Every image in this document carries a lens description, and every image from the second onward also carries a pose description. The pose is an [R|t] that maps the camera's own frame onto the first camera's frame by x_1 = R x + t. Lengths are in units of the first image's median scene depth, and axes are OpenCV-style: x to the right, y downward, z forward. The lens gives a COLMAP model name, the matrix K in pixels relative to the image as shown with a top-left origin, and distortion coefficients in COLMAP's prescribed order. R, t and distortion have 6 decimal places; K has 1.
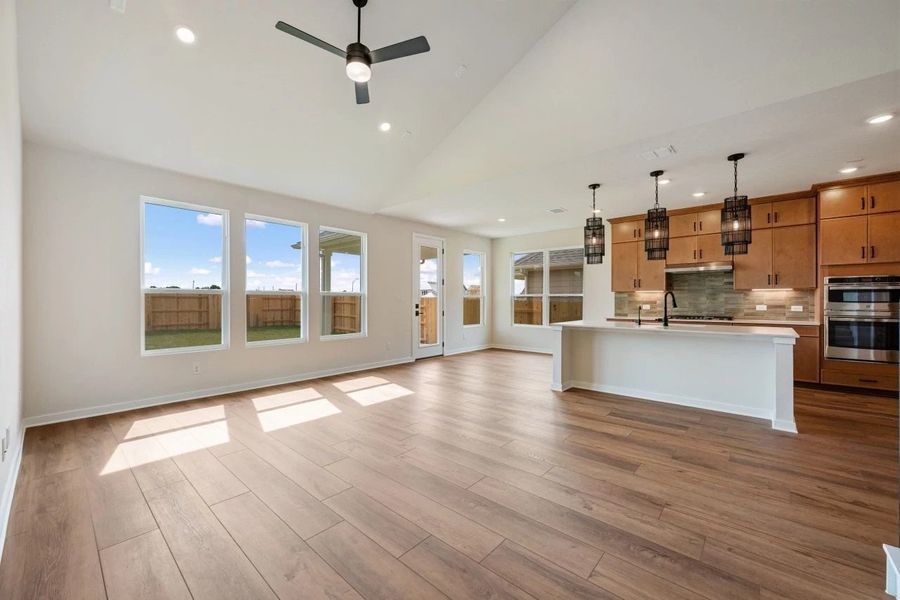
lens RADIAL K [[356.4, 0, 451.7], [0, 356.4, 300.3], [0, 0, 1]] dist [-0.000487, -0.000162]
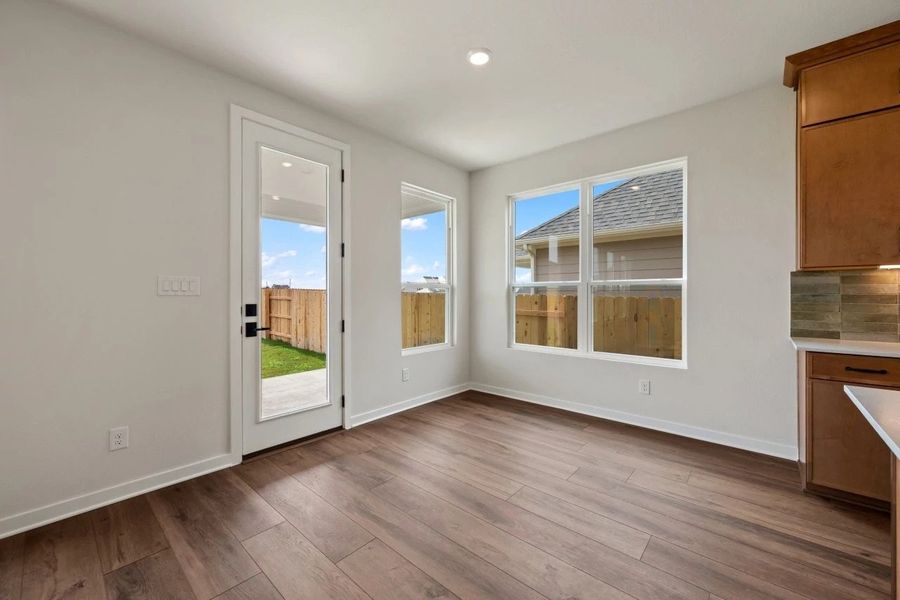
lens RADIAL K [[356.4, 0, 450.9], [0, 356.4, 296.0], [0, 0, 1]] dist [-0.000487, -0.000162]
pose [[0.999999, -0.001115, 0.001092, 0.100413], [0.001113, 0.999998, 0.001654, 0.001486], [-0.001093, -0.001652, 0.999998, 0.589888]]
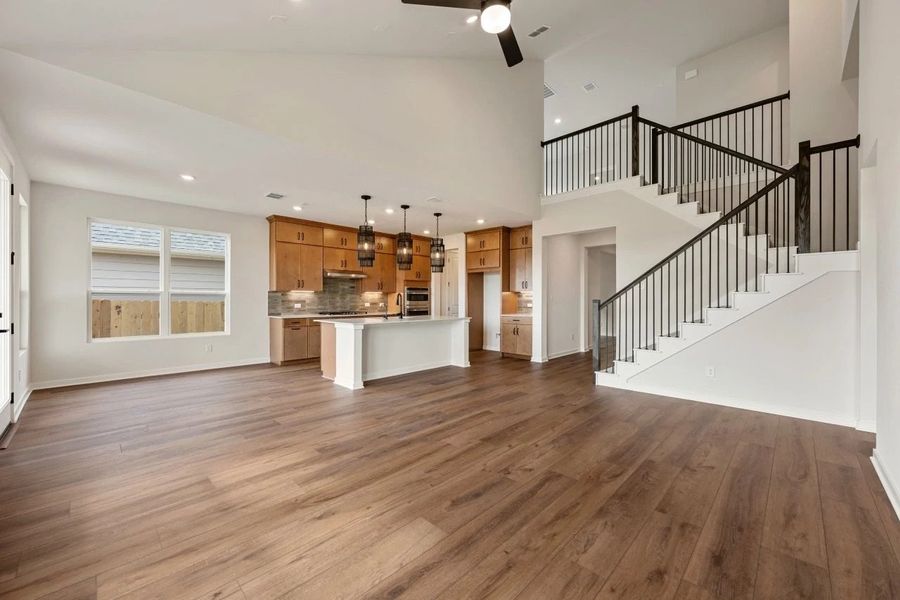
lens RADIAL K [[356.4, 0, 452.0], [0, 356.4, 302.5], [0, 0, 1]] dist [-0.000487, -0.000162]
pose [[0.064834, -0.007711, 0.997866, -0.433448], [-0.001855, 0.999967, 0.007848, -0.000230], [-0.997894, -0.002360, 0.064818, 0.411297]]
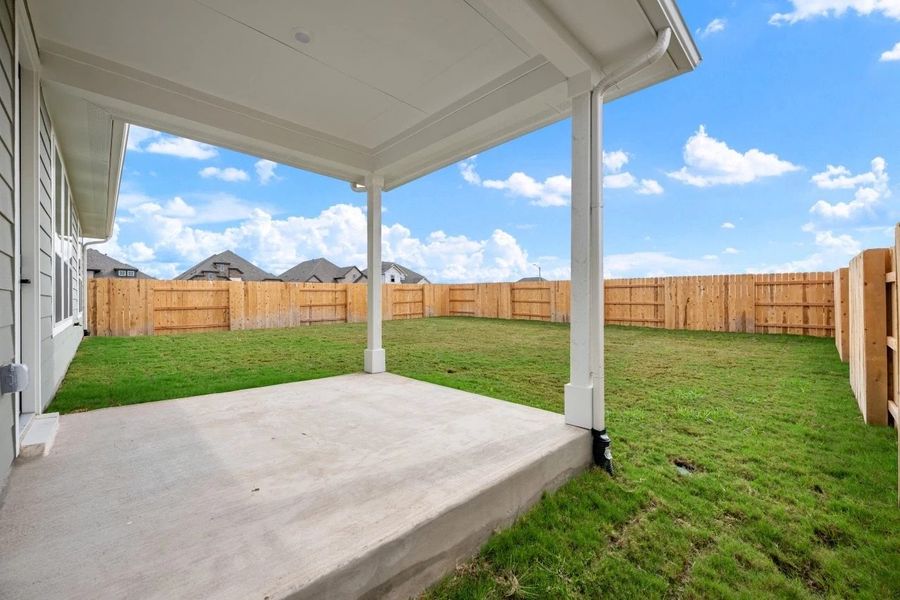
lens RADIAL K [[356.4, 0, 448.3], [0, 356.4, 300.0], [0, 0, 1]] dist [-0.000487, -0.000162]
pose [[-0.078046, -0.004246, -0.996941, 0.183686], [0.001185, 0.999990, -0.004352, 0.052600], [0.996949, -0.001521, -0.078040, 1.347830]]
